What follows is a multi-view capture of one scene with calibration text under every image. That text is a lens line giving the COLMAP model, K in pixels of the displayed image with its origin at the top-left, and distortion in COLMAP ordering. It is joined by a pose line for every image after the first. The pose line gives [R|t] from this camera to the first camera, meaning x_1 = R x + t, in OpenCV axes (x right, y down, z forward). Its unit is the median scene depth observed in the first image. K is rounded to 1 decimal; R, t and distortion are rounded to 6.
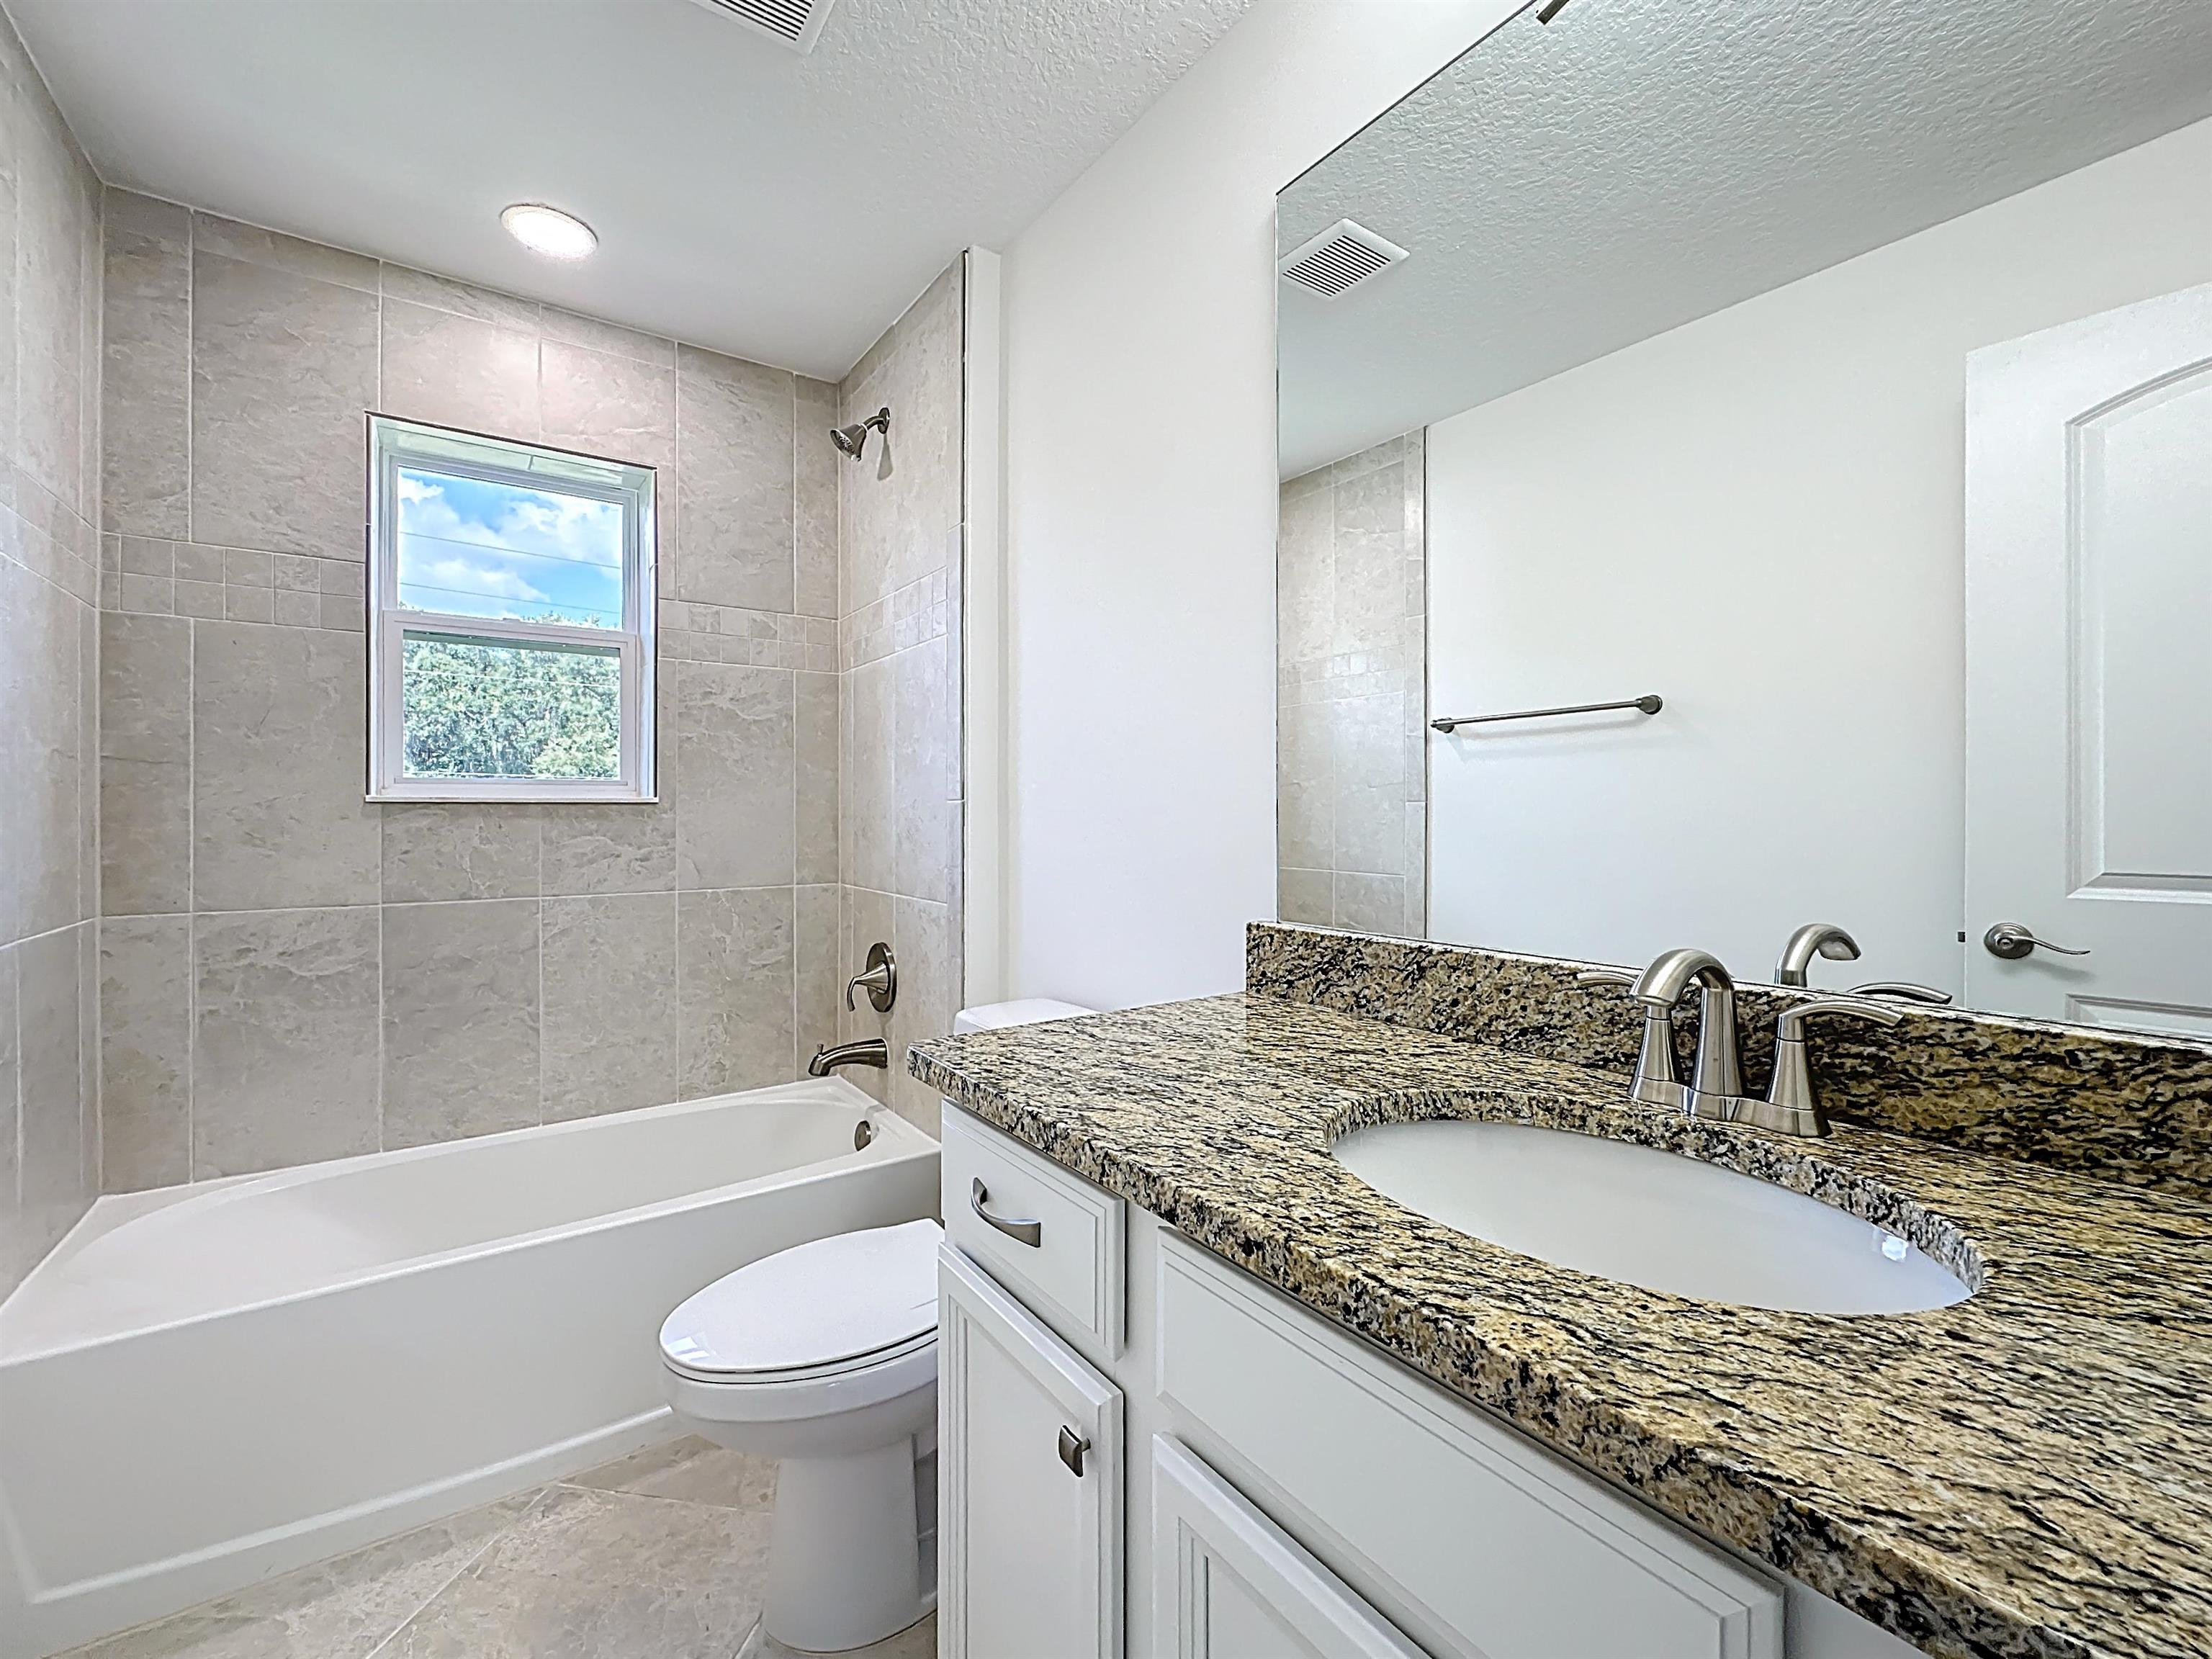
lens RADIAL K [[907.2, 0, 1102.5], [0, 907.2, 812.1], [0, 0, 1]] dist [-0.000922, 0.000282]
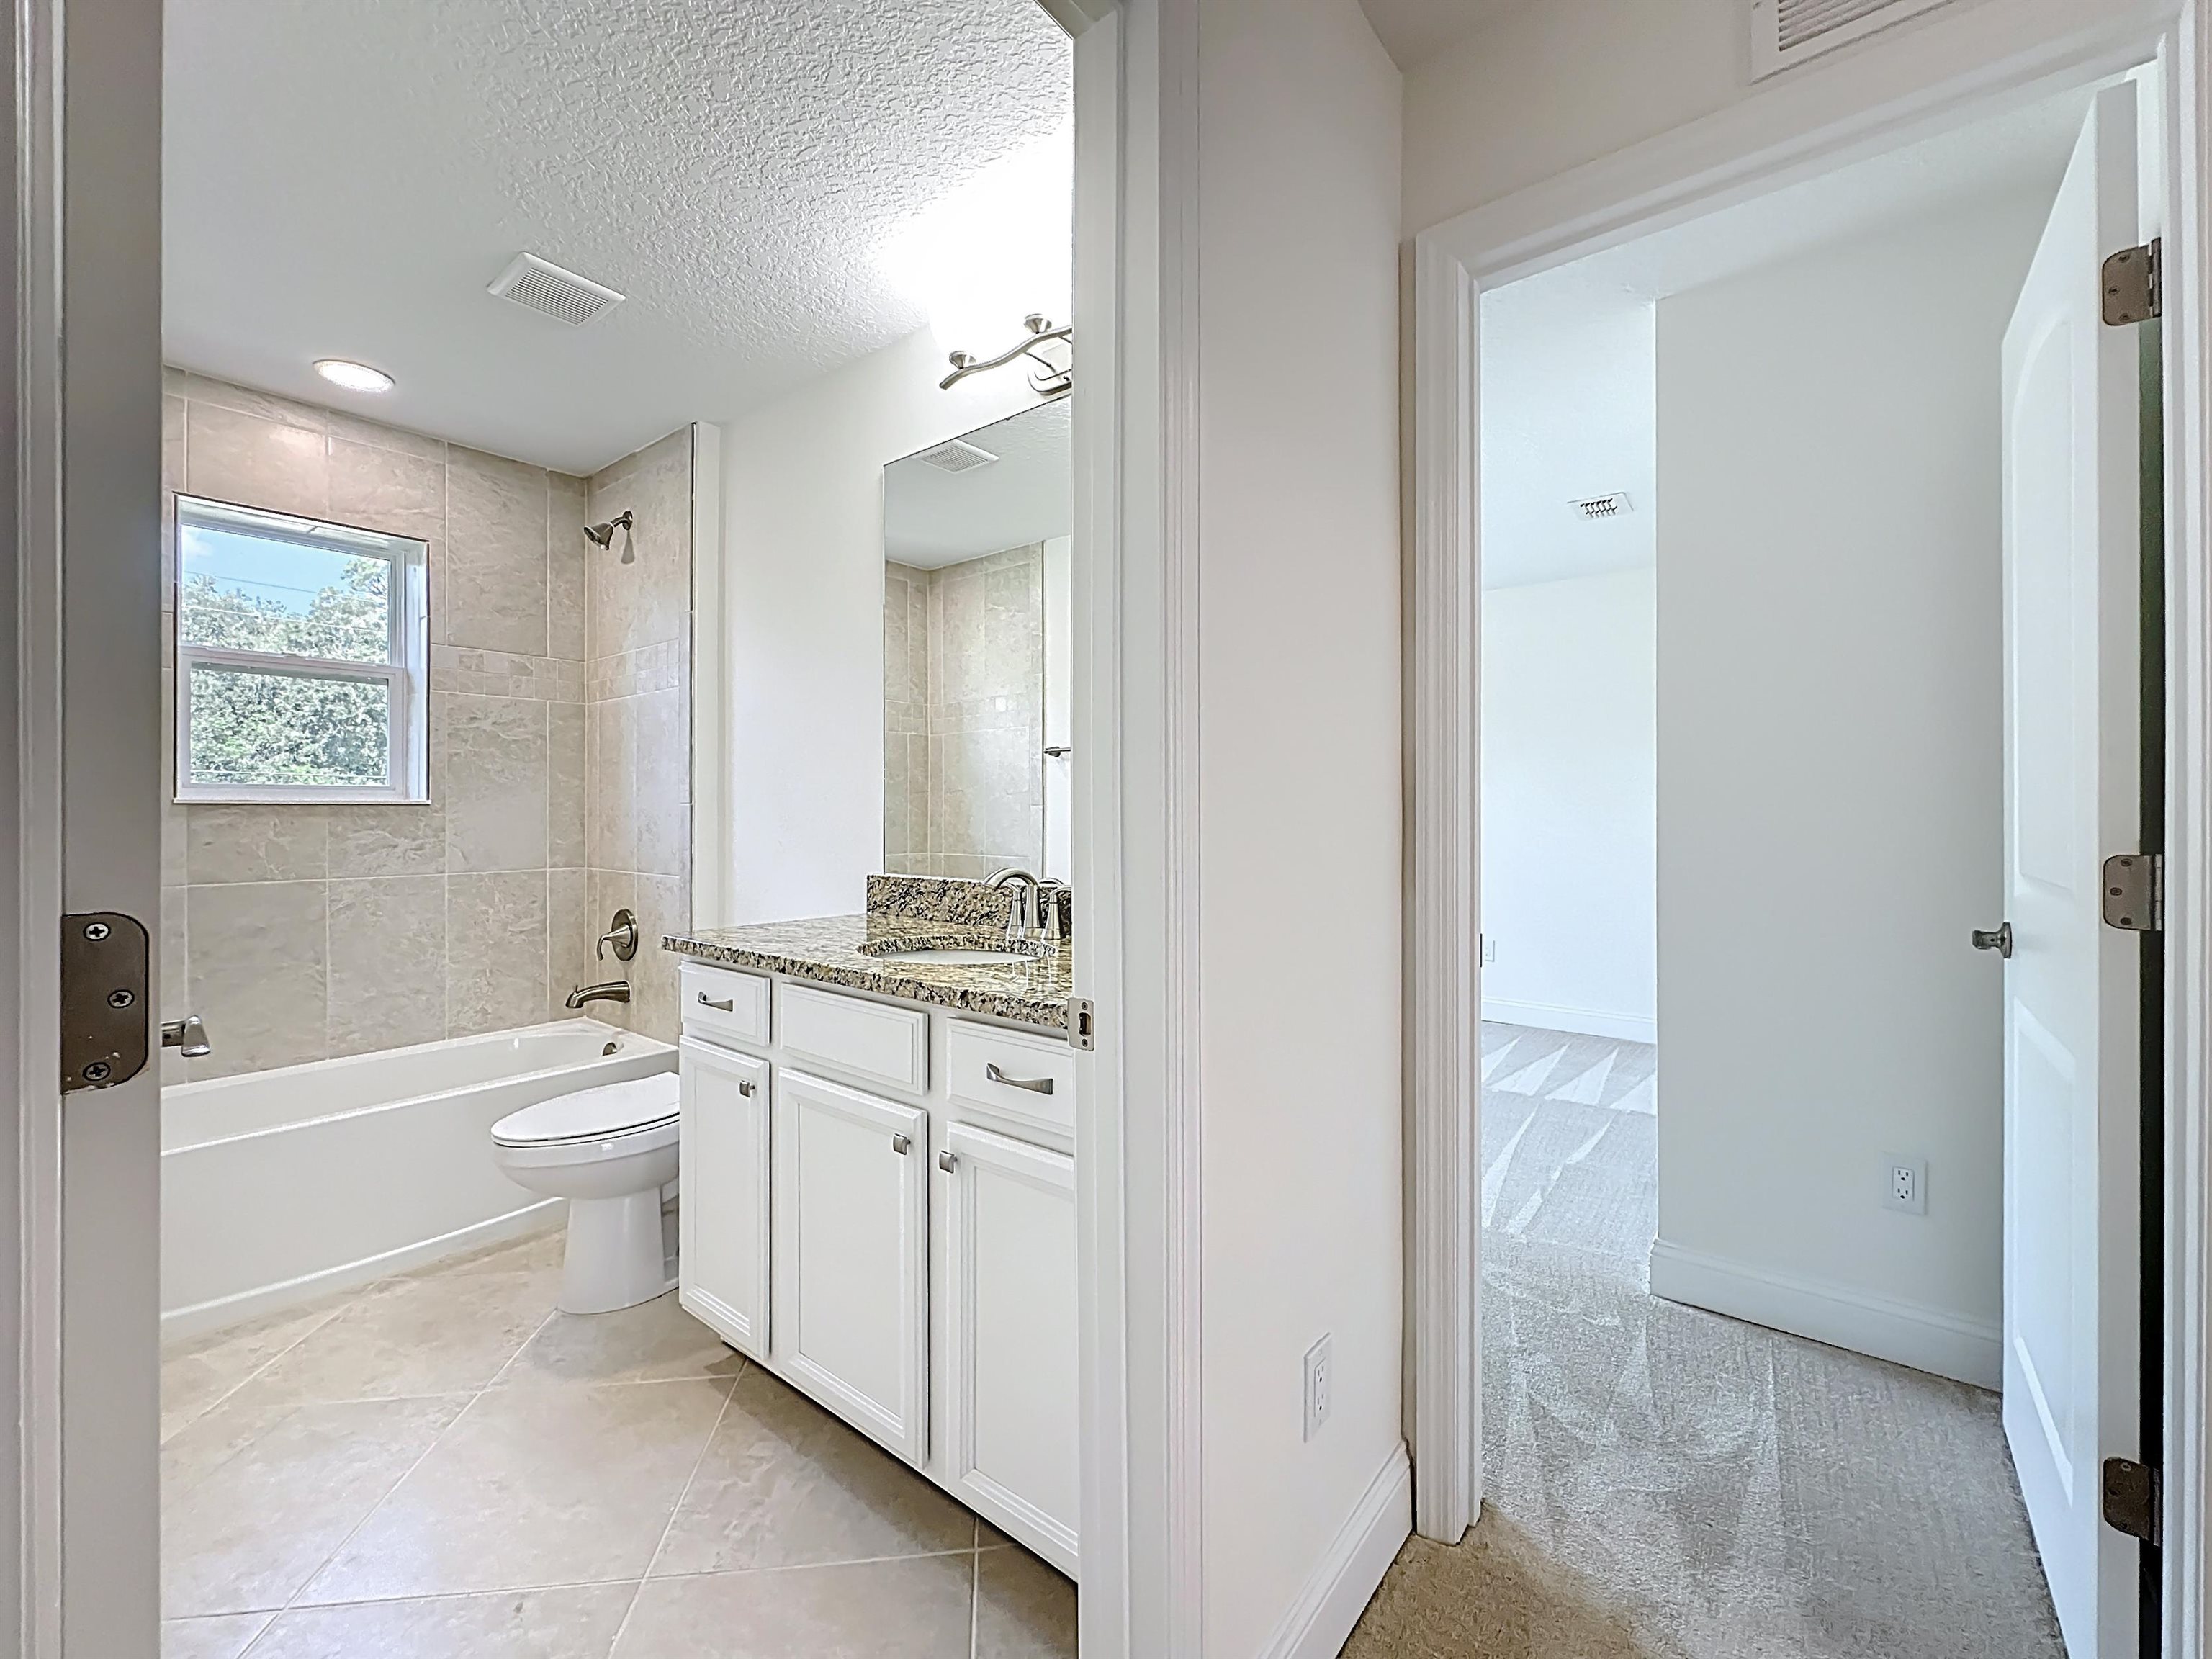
lens RADIAL K [[907.2, 0, 1102.5], [0, 907.2, 812.1], [0, 0, 1]] dist [-0.000922, 0.000282]
pose [[0.961664, 0.000567, 0.274231, 0.069421], [-0.000662, 1.000000, 0.000252, -0.000241], [-0.274231, -0.000424, 0.961664, -0.495005]]
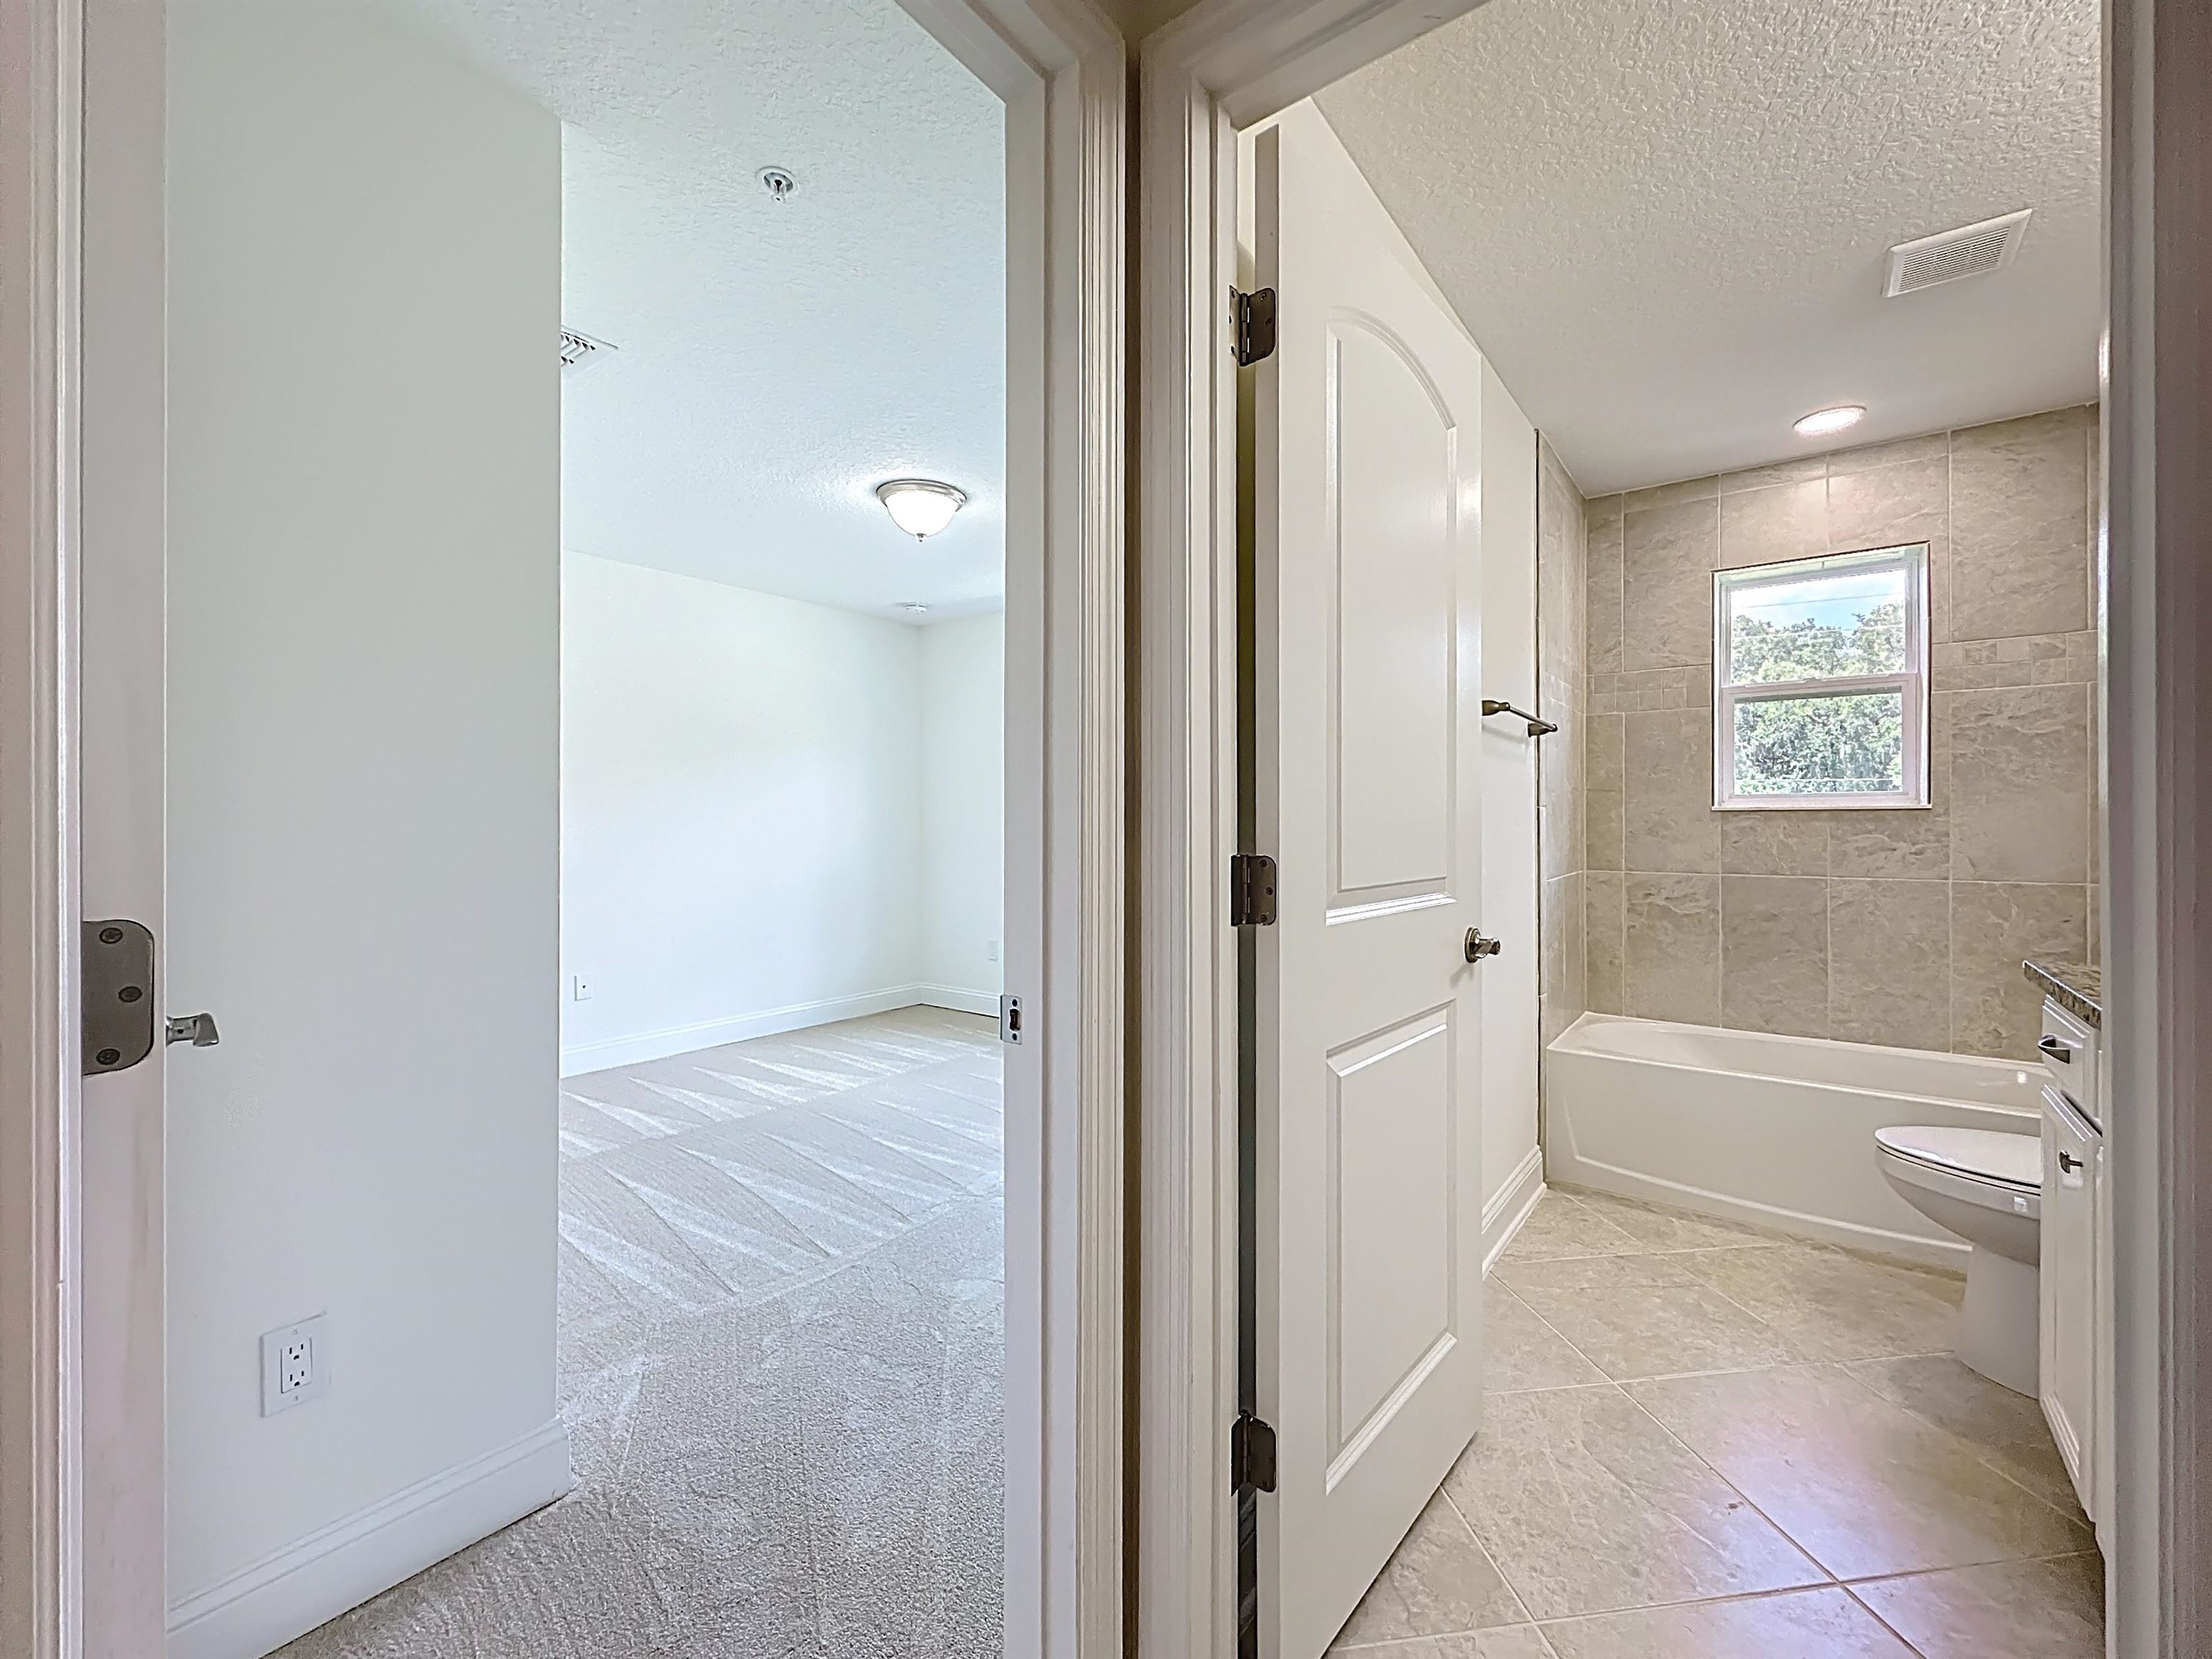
lens RADIAL K [[909.3, 0, 1088.9], [0, 909.3, 822.3], [0, 0, 1]] dist [-0.002250, -0.000424]
pose [[0.280282, 0.002044, -0.959916, 0.394140], [0.002298, 0.999993, 0.002800, 0.002612], [0.959915, -0.002991, 0.280275, -0.475893]]
